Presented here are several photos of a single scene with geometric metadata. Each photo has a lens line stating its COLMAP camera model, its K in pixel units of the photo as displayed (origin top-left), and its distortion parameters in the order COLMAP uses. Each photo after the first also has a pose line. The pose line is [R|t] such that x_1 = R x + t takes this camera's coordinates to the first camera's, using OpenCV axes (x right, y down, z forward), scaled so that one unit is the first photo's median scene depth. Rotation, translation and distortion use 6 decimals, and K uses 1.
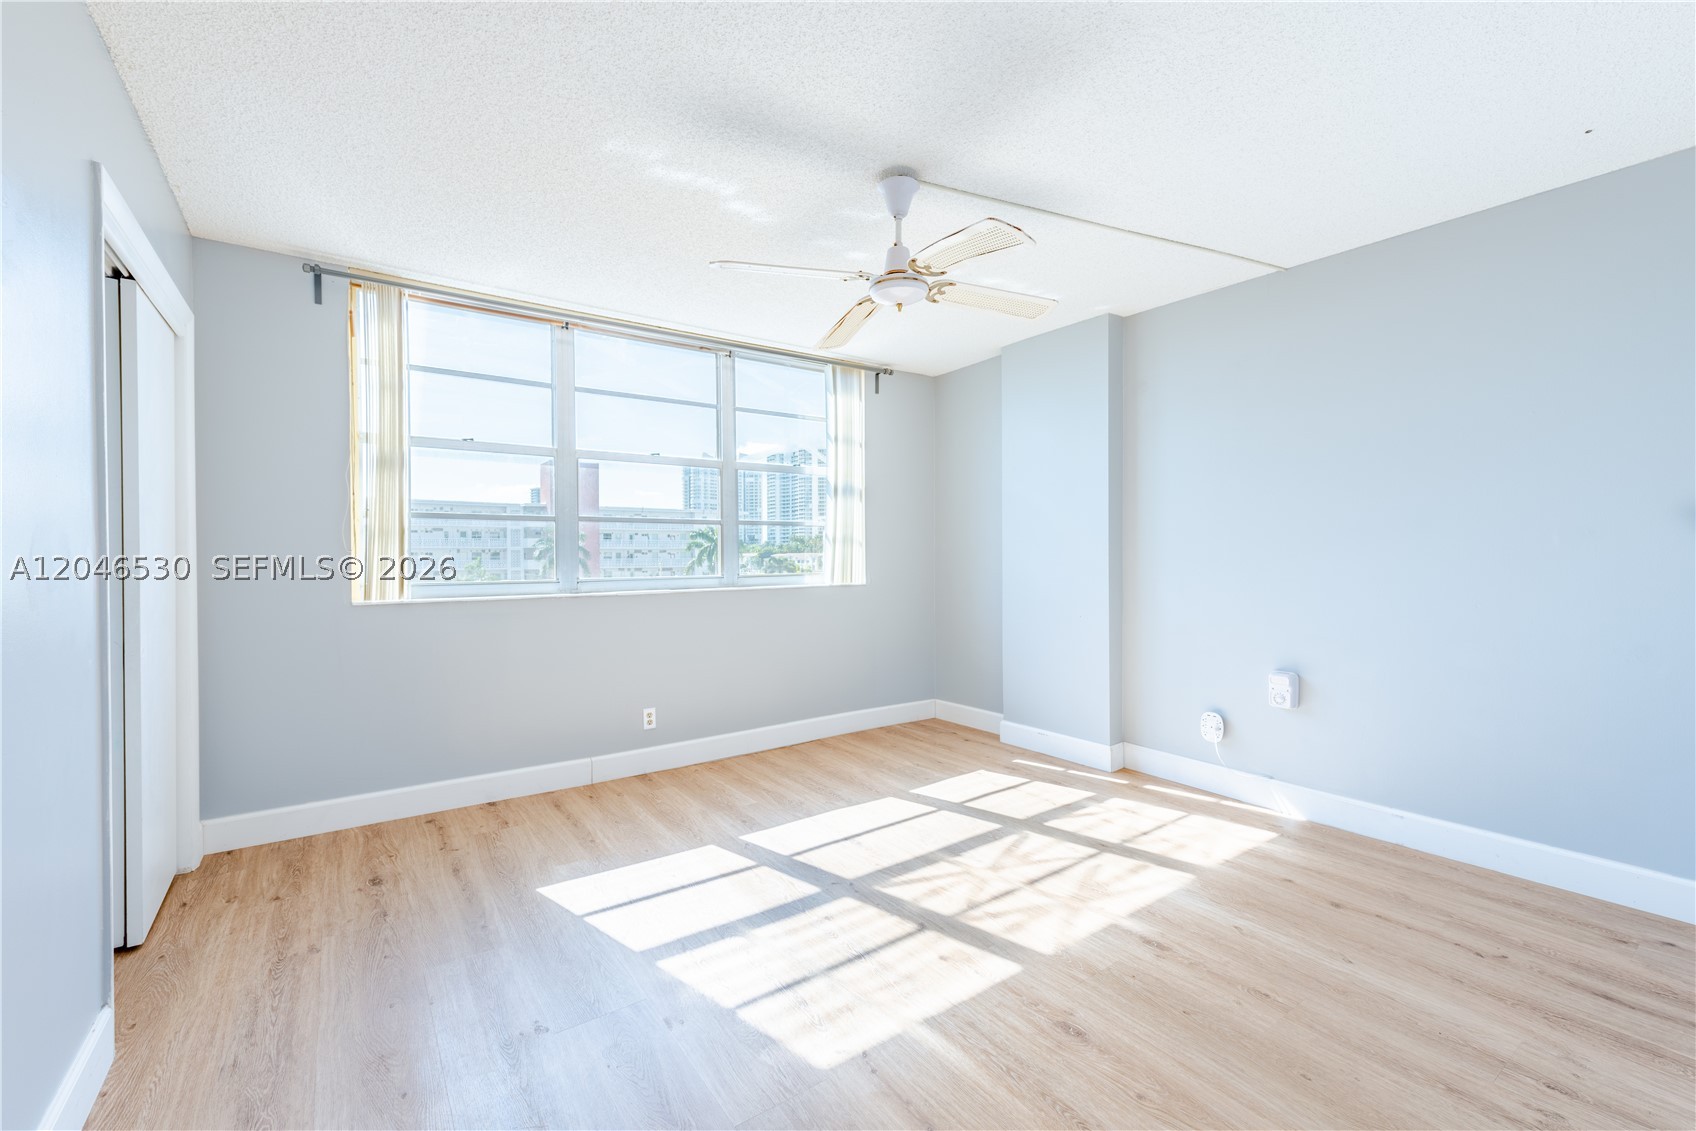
lens RADIAL K [[733.1, 0, 805.9], [0, 733.1, 555.2], [0, 0, 1]] dist [0.012928, -0.000256]
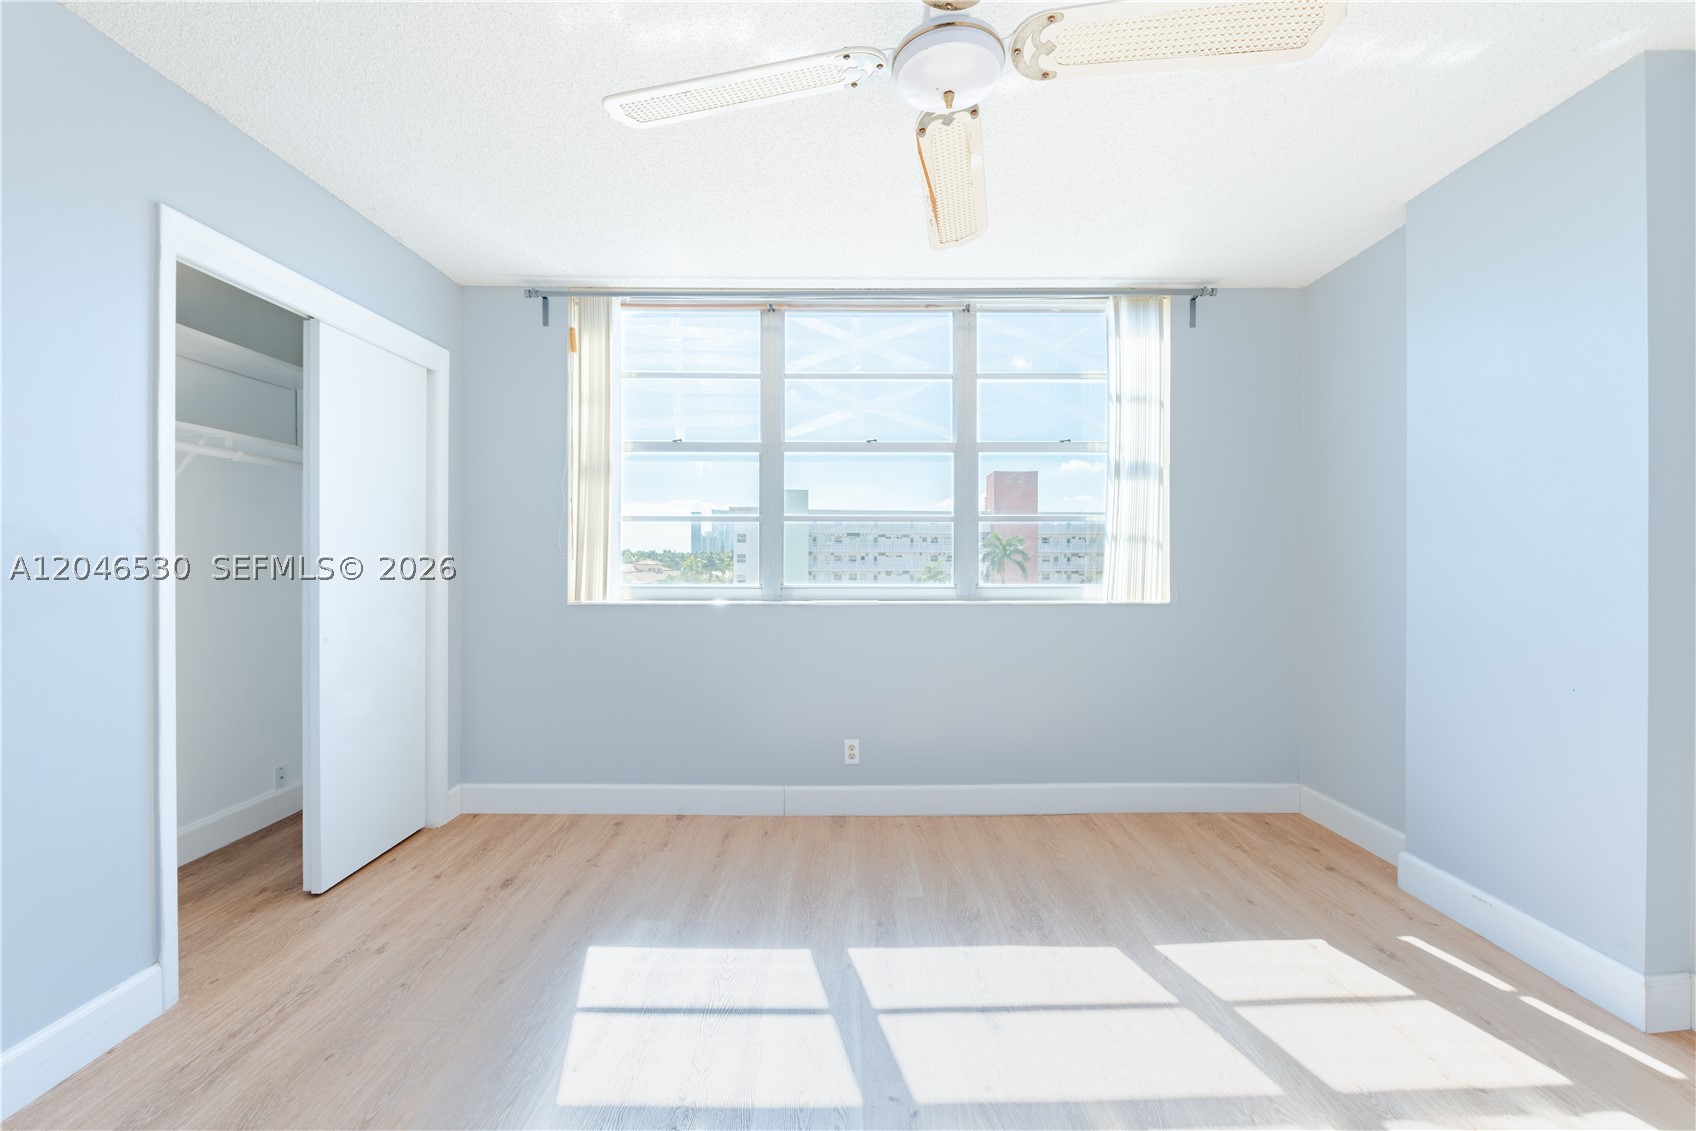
lens RADIAL K [[676.7, 0, 837.7], [0, 676.7, 556.5], [0, 0, 1]] dist [0.001814, -0.006177]
pose [[0.829093, 0.004968, -0.559089, 0.212116], [-0.006236, 0.999980, -0.000363, -0.002651], [0.559076, 0.003788, 0.829108, 0.344218]]
